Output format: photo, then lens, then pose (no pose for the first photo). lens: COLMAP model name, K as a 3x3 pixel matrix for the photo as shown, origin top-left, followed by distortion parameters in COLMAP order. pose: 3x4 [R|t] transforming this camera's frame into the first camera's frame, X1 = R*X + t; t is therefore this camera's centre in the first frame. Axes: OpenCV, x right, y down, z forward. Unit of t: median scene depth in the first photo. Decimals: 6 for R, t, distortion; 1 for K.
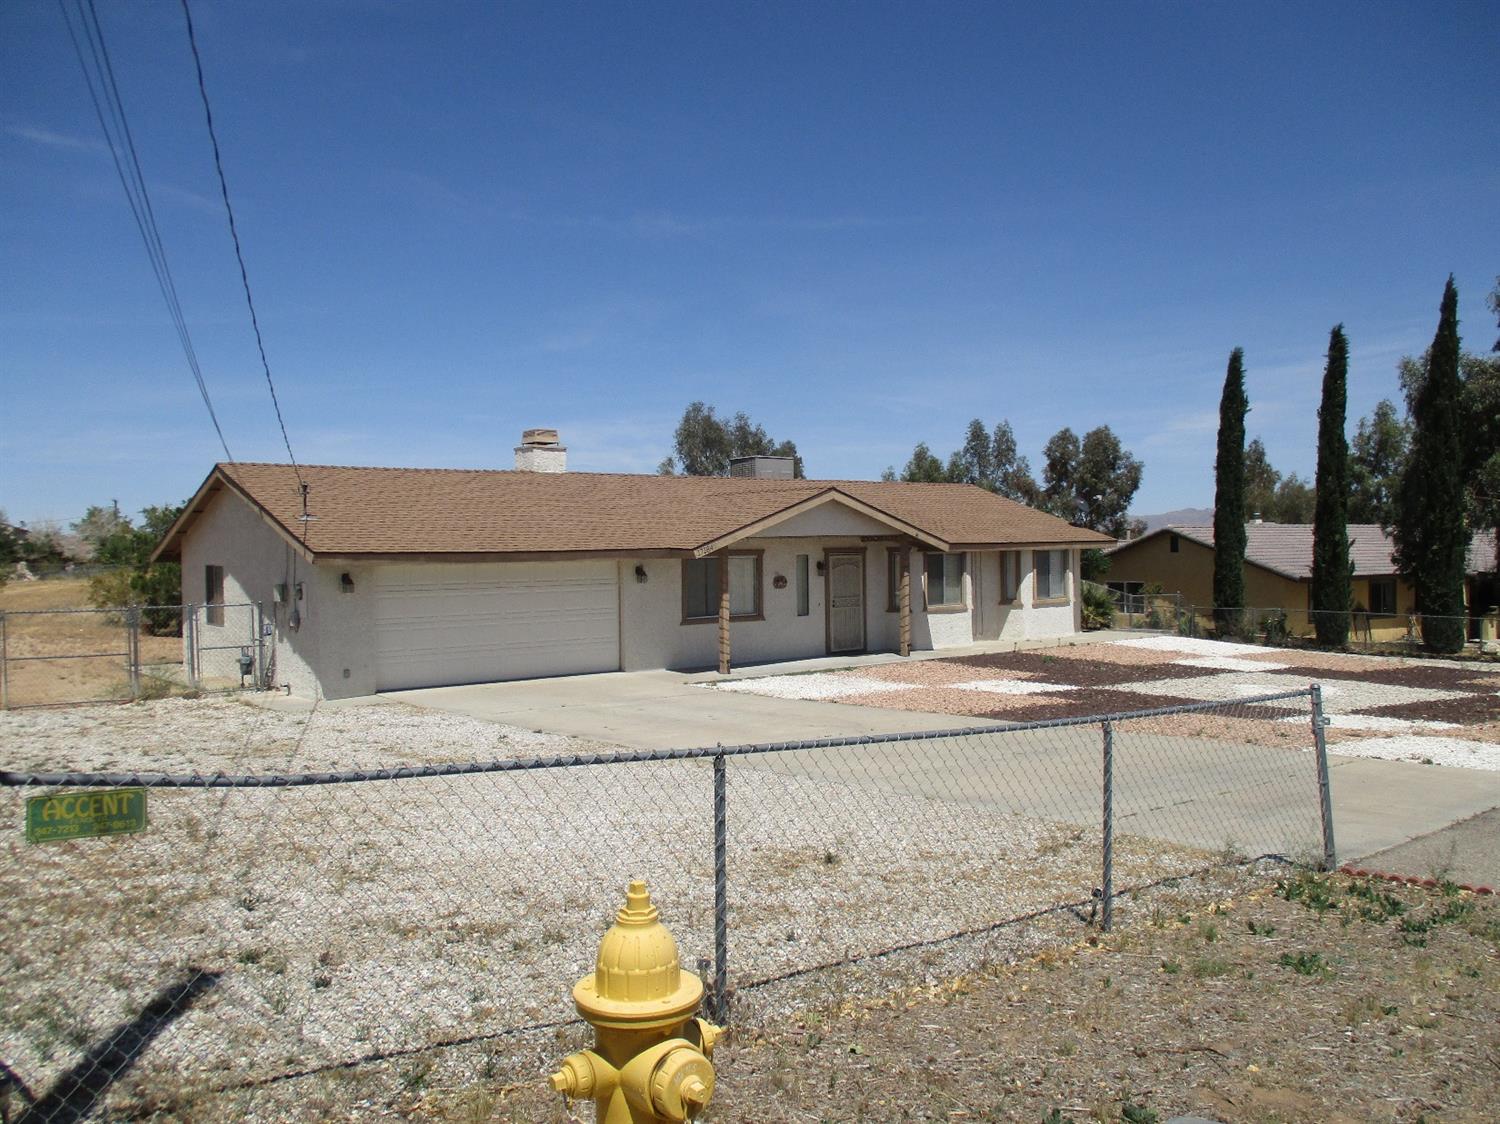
lens RADIAL K [[1249.6, 0, 753.2], [0, 1249.6, 556.1], [0, 0, 1]] dist [-0.029764, 0.019553]
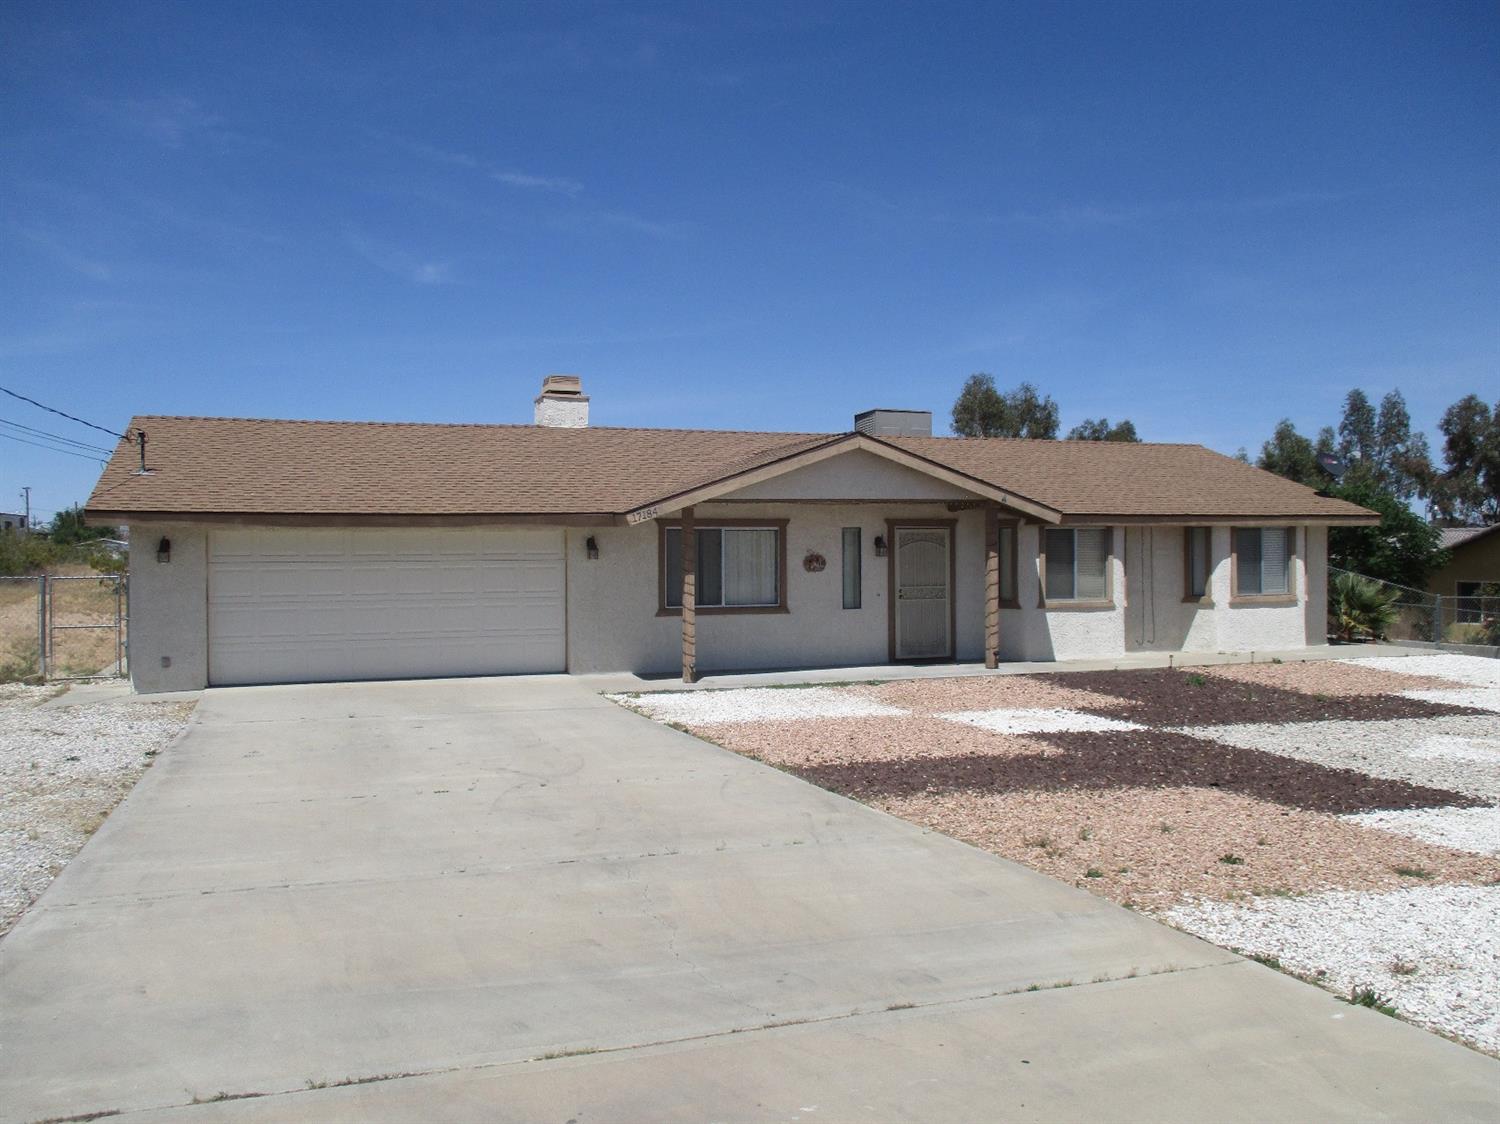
lens RADIAL K [[1249.6, 0, 747.5], [0, 1249.6, 569.7], [0, 0, 1]] dist [-0.029764, 0.019553]
pose [[0.945021, 0.013115, -0.326746, 0.213836], [-0.009580, 0.999877, 0.012427, 0.014821], [0.326868, -0.008613, 0.945031, 0.260545]]
